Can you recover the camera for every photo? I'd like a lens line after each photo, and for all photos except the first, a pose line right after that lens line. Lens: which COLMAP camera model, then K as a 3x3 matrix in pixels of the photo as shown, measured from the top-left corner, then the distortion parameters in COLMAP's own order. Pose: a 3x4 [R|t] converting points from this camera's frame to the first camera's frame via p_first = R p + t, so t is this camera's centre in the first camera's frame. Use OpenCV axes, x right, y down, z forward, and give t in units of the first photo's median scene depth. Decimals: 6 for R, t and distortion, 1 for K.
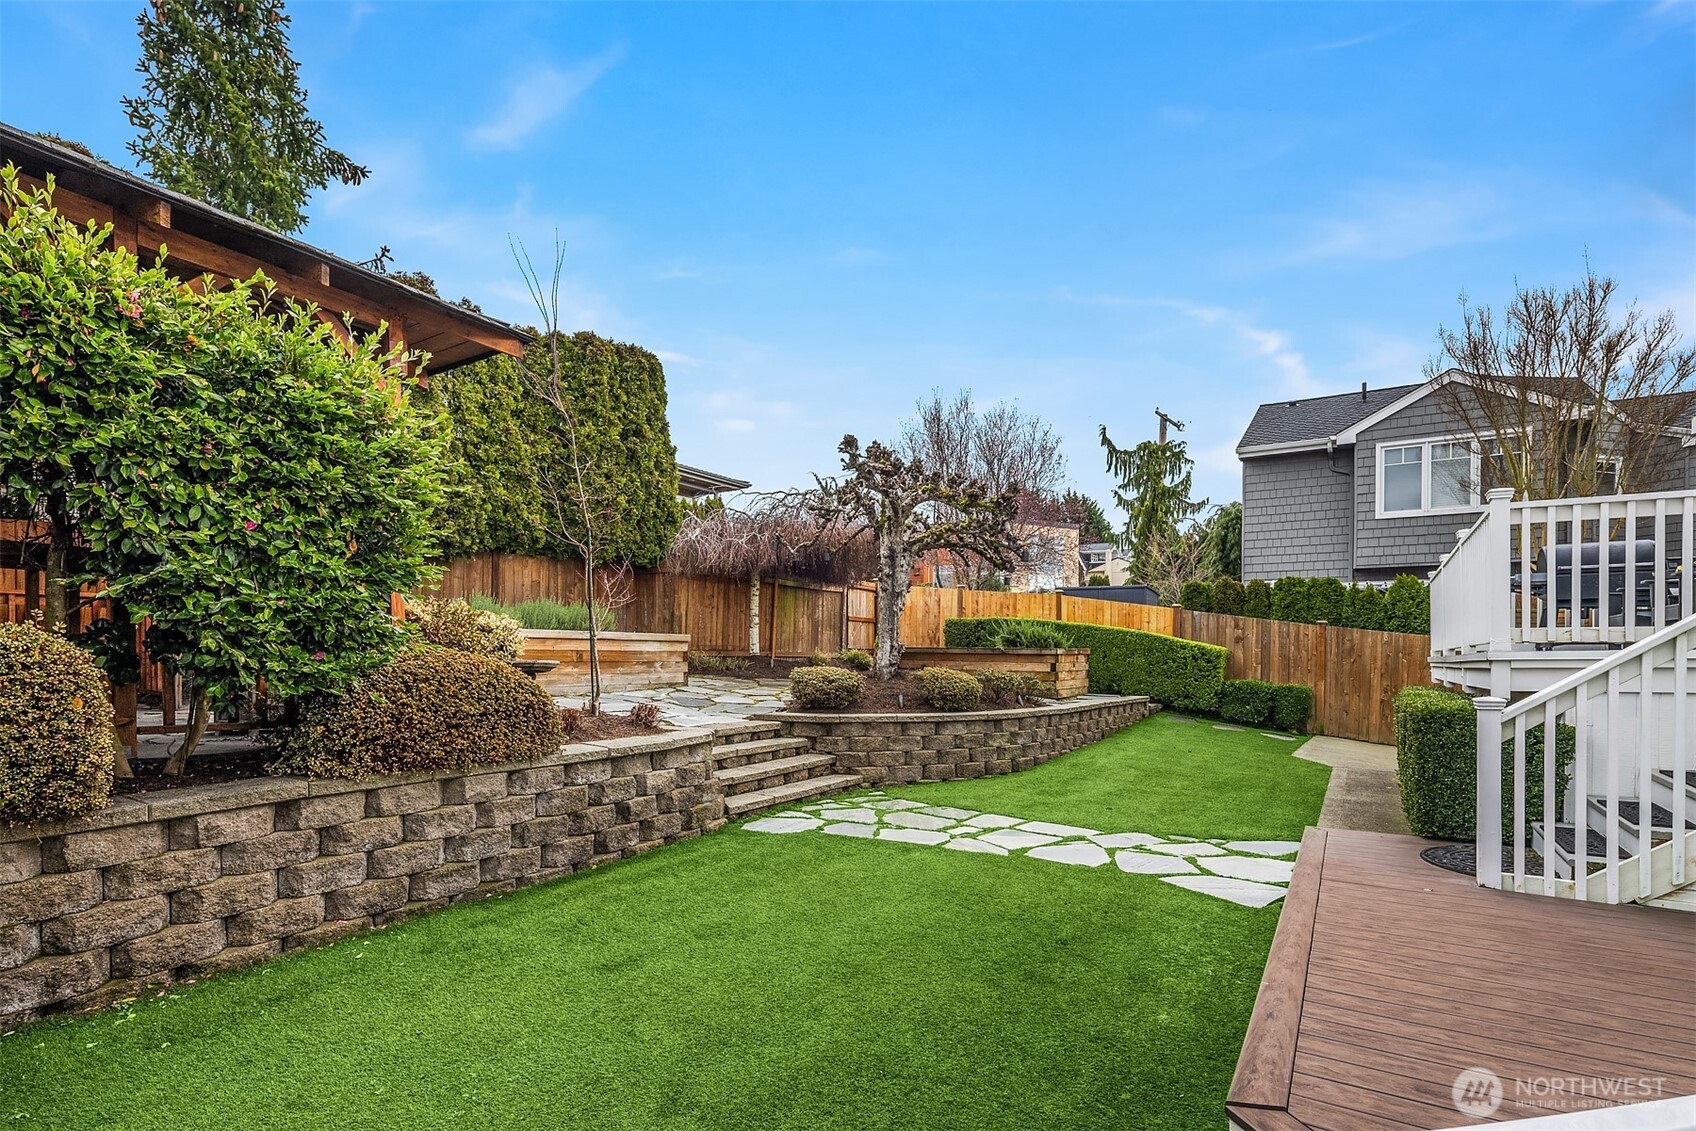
lens RADIAL K [[817.4, 0, 857.9], [0, 817.4, 571.9], [0, 0, 1]] dist [-0.000150, -0.000892]
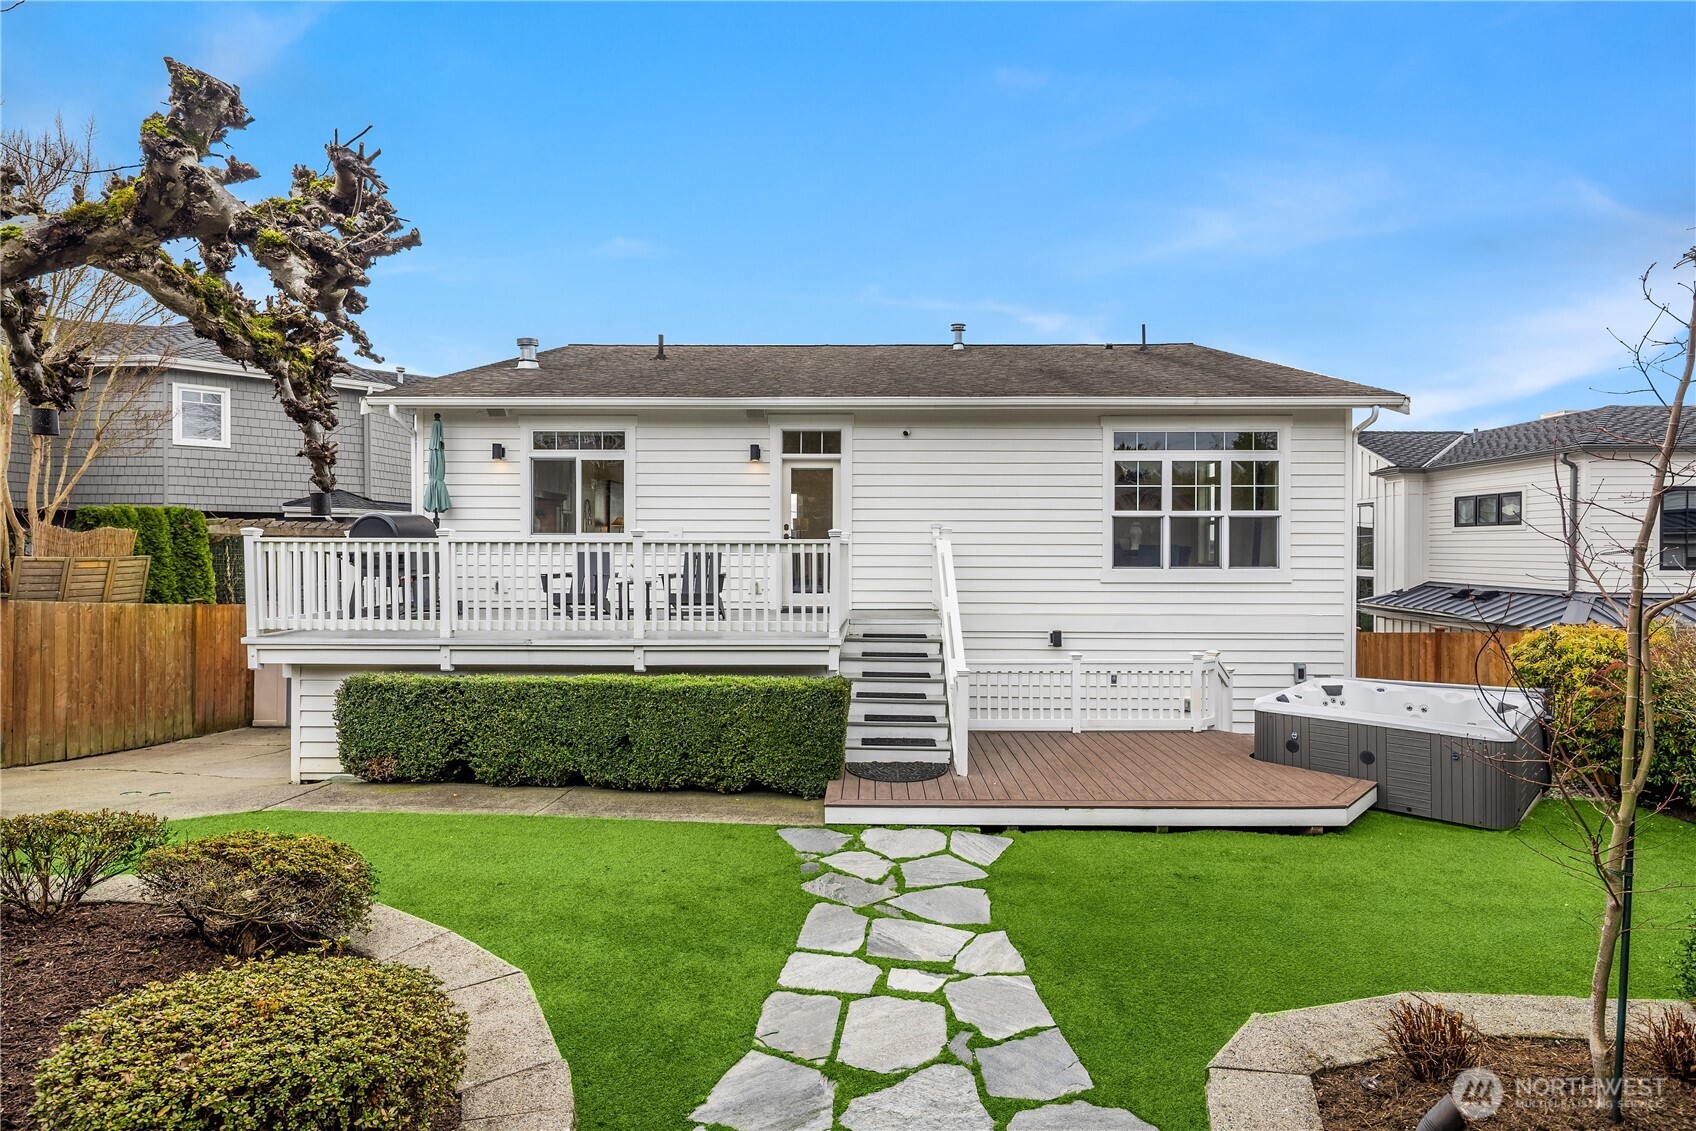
lens RADIAL K [[817.4, 0, 843.5], [0, 817.4, 569.0], [0, 0, 1]] dist [-0.000150, -0.000892]
pose [[-0.500259, -0.018397, 0.865681, -0.423620], [-0.090598, 0.995399, -0.031201, 0.008189], [-0.861123, -0.094037, -0.499623, 1.443791]]
